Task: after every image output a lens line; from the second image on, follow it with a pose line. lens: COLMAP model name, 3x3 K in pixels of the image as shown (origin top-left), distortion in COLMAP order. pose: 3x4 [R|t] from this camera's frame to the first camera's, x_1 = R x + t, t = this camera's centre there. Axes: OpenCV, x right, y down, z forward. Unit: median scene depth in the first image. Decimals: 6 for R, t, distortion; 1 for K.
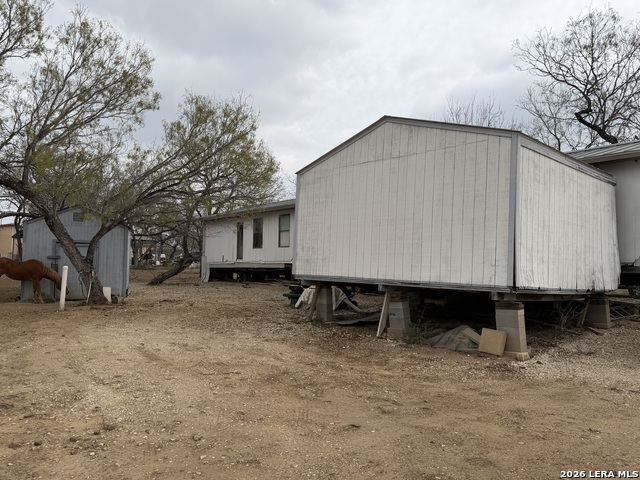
lens RADIAL K [[501.7, 0, 319.8], [0, 501.7, 240.0], [0, 0, 1]] dist [-0.007119, -0.004535]
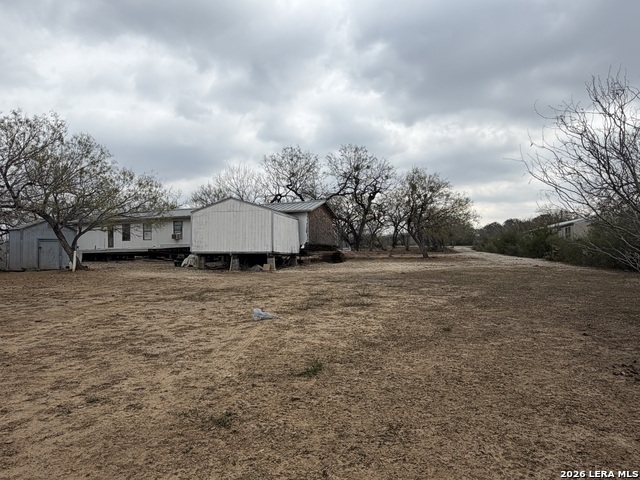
lens RADIAL K [[447.7, 0, 320.0], [0, 447.7, 241.2], [0, 0, 1]] dist [-0.000415, -0.000016]
pose [[0.841238, -0.013683, 0.540492, -0.876941], [-0.000623, 0.999655, 0.026277, -0.054125], [-0.540665, -0.022442, 0.840939, -1.551856]]
